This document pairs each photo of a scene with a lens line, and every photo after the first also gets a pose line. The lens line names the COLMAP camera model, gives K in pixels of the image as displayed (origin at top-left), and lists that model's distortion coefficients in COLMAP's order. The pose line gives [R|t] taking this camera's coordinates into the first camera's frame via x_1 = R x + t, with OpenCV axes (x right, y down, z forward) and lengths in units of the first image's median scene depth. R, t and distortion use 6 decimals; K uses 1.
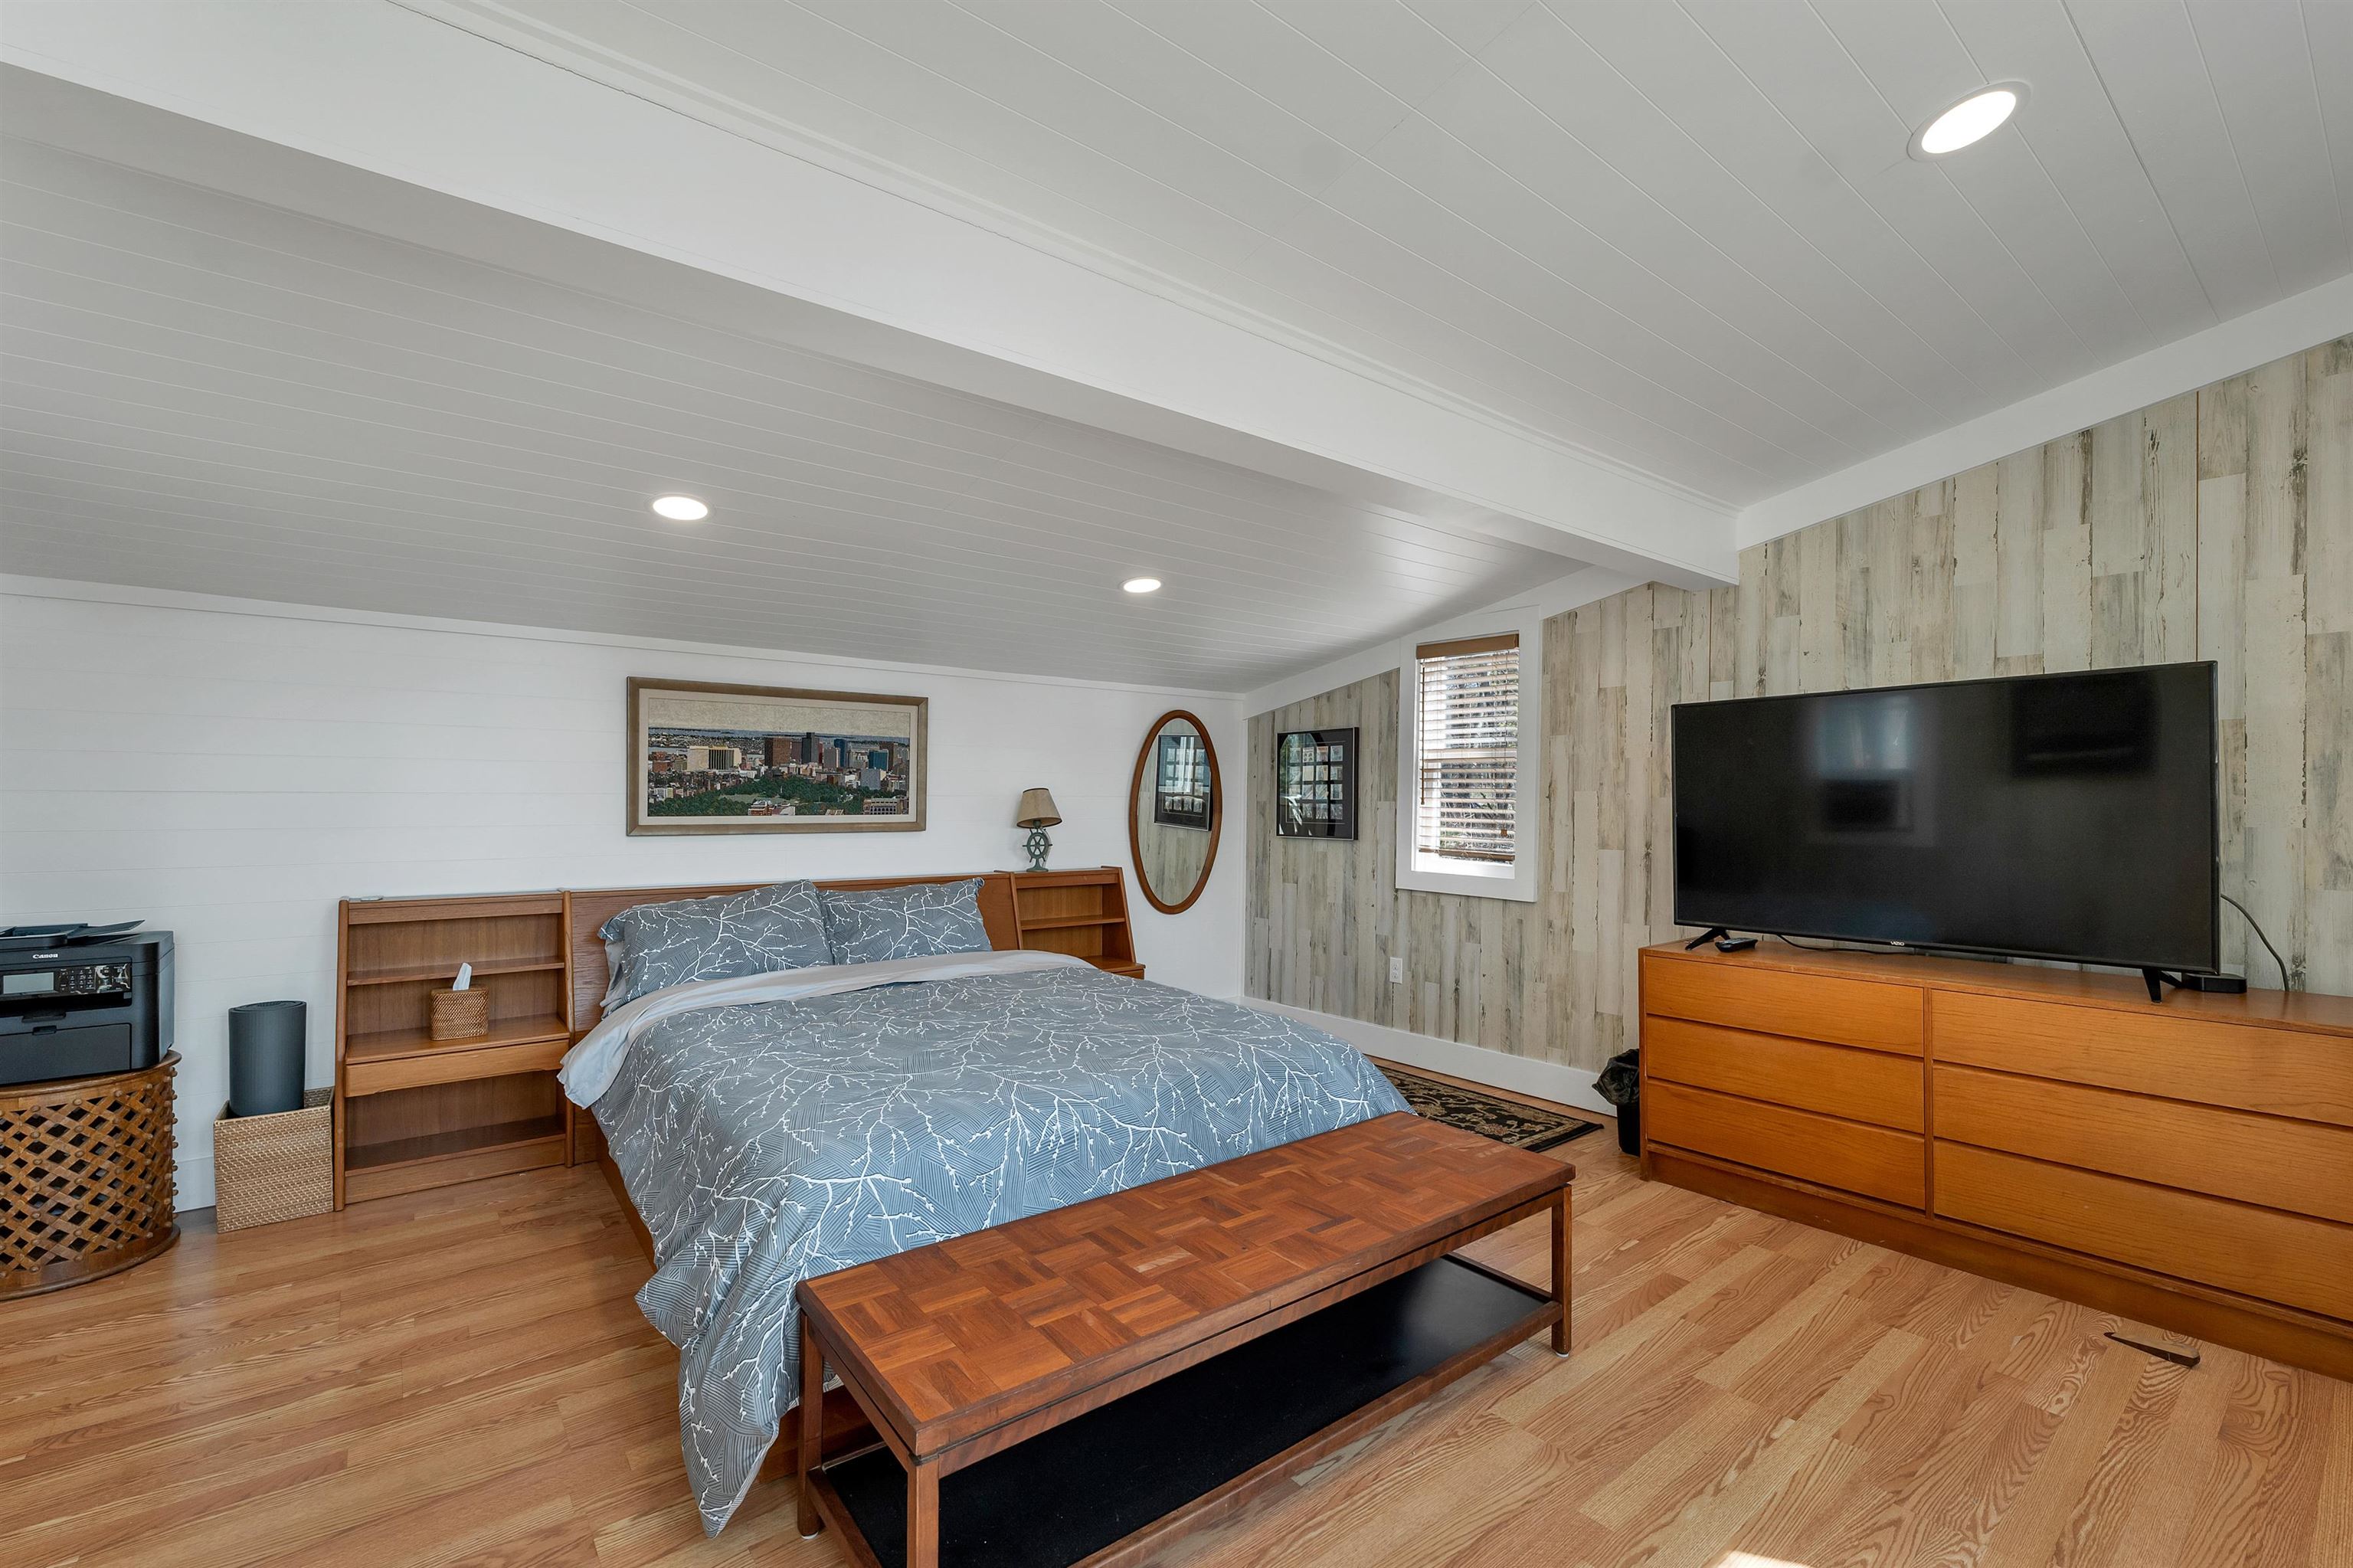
lens RADIAL K [[998.5, 0, 1160.0], [0, 998.5, 802.3], [0, 0, 1]] dist [-0.002234, -0.000339]
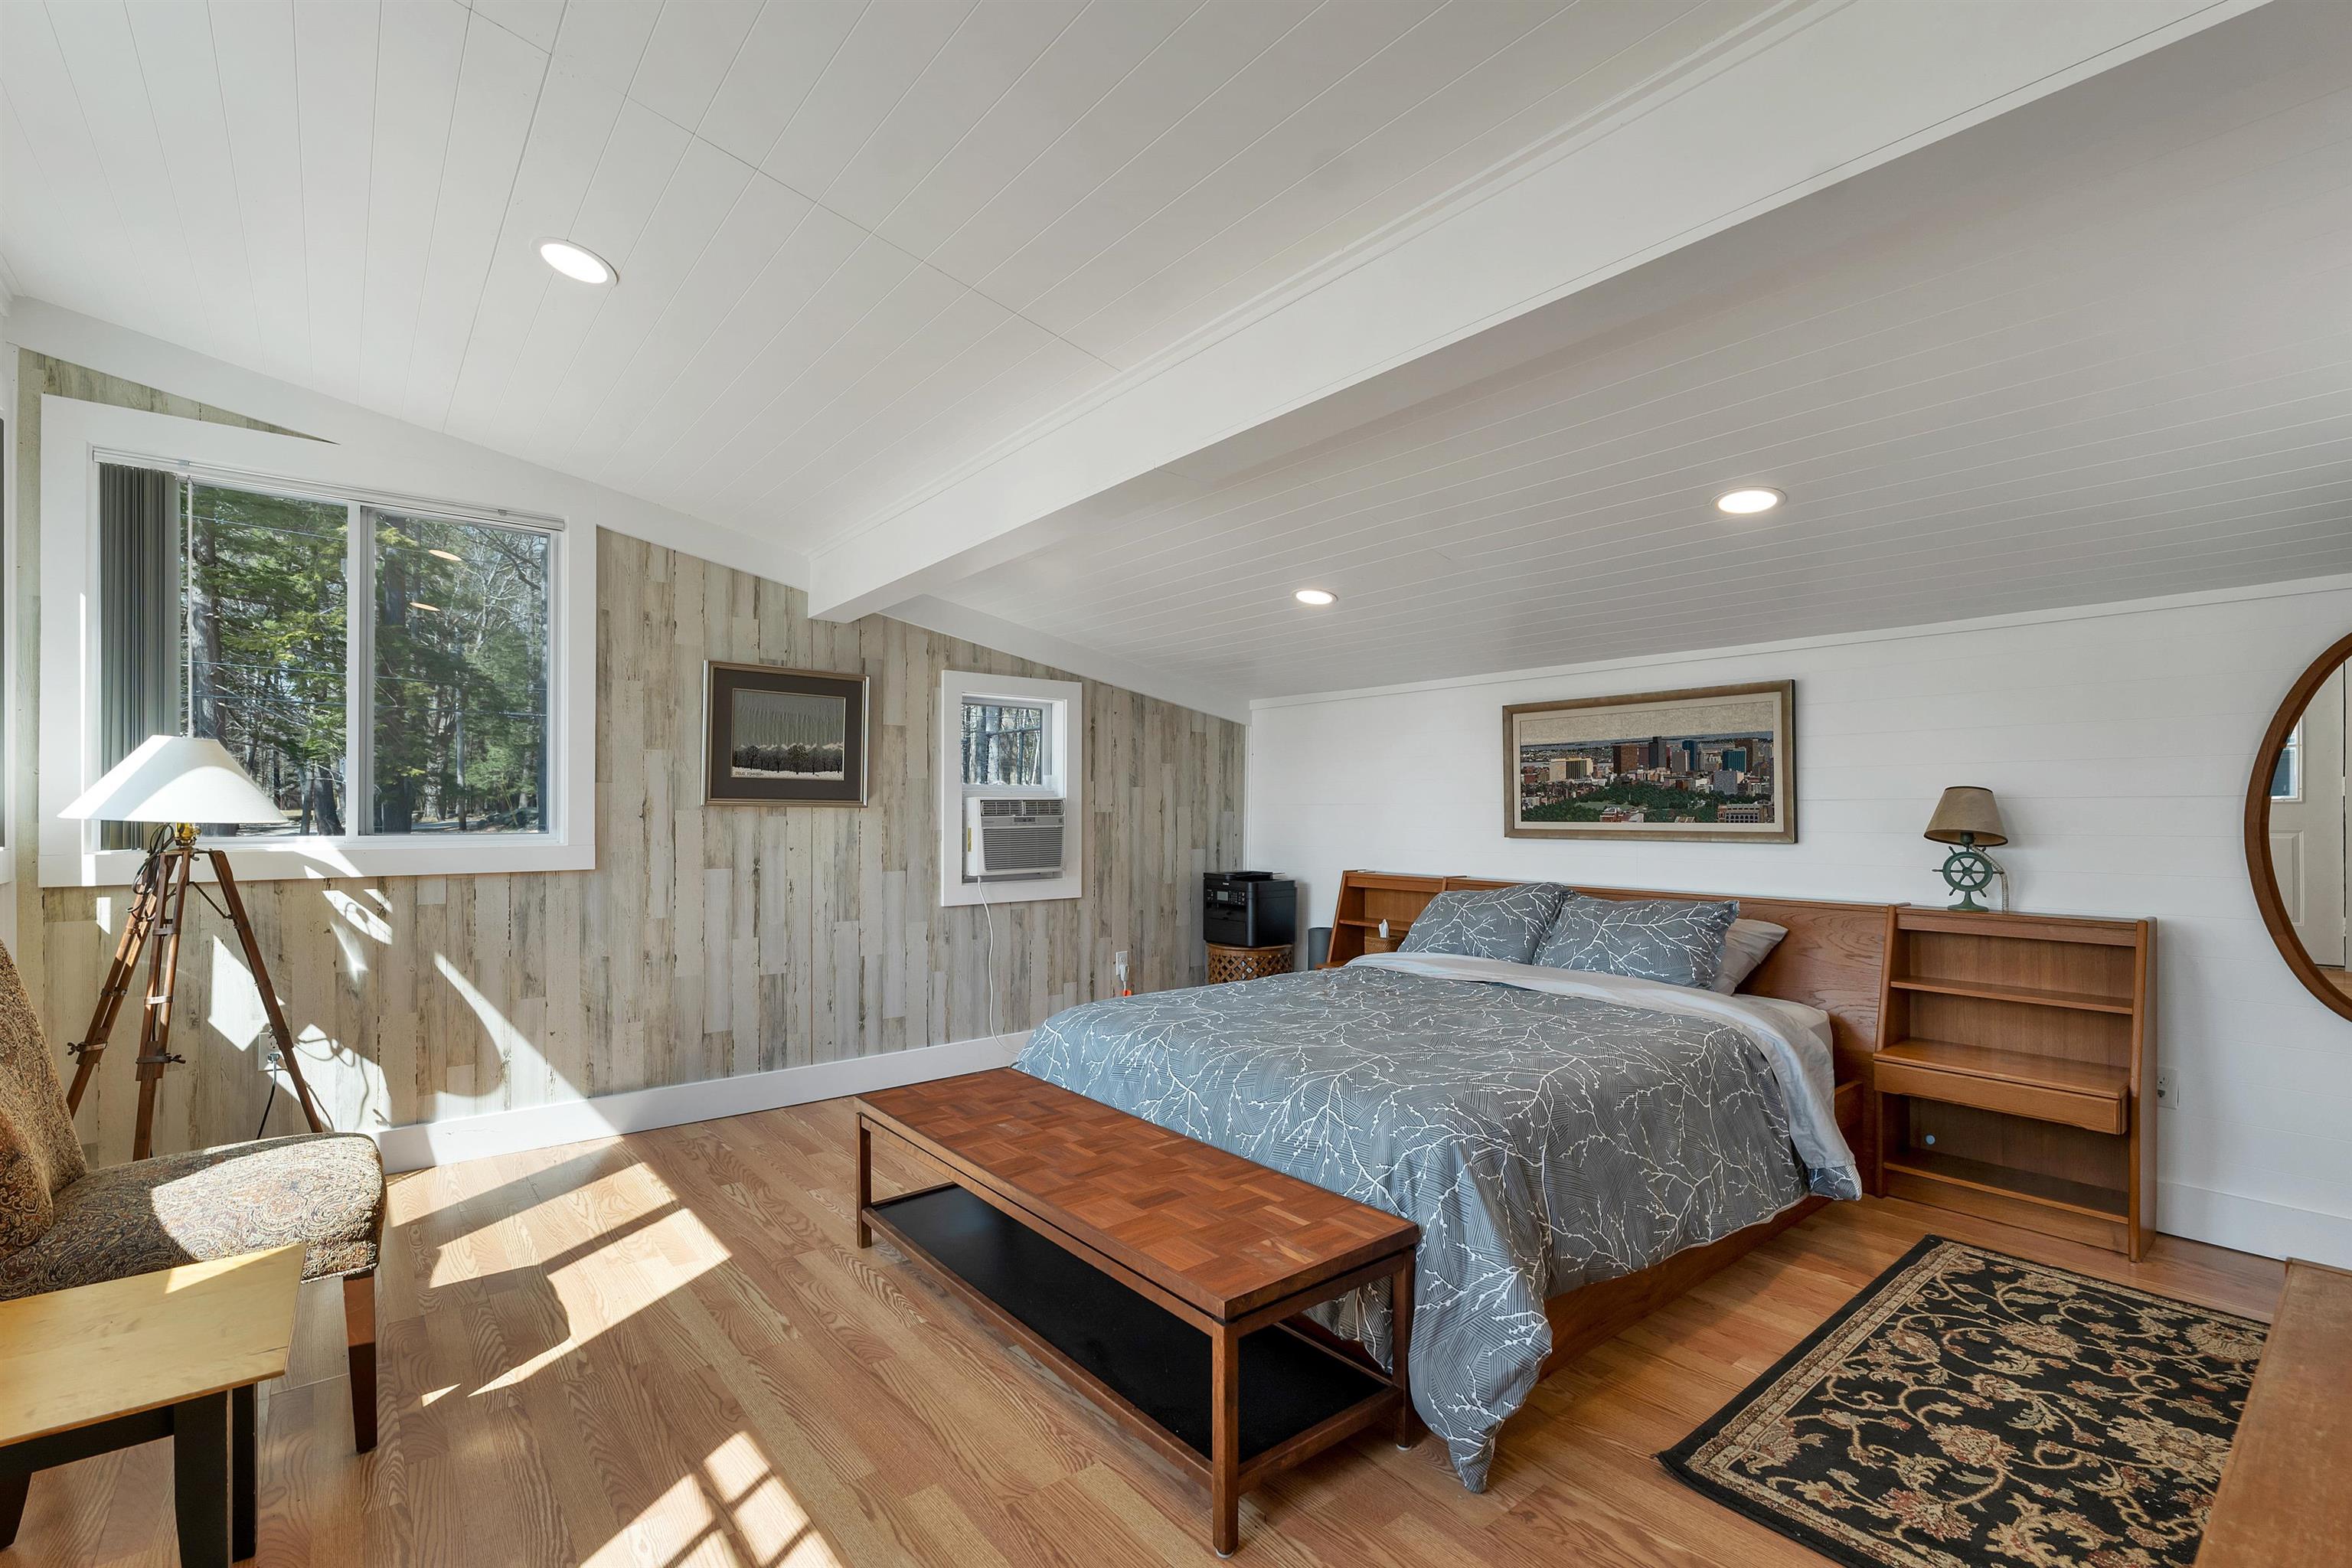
lens RADIAL K [[998.1, 0, 1152.5], [0, 998.1, 803.0], [0, 0, 1]] dist [-0.002234, -0.000339]
pose [[0.030893, -0.011624, -0.999455, 0.603834], [-0.000641, 0.999932, -0.011650, 0.005929], [0.999522, 0.001000, 0.030884, 0.489030]]
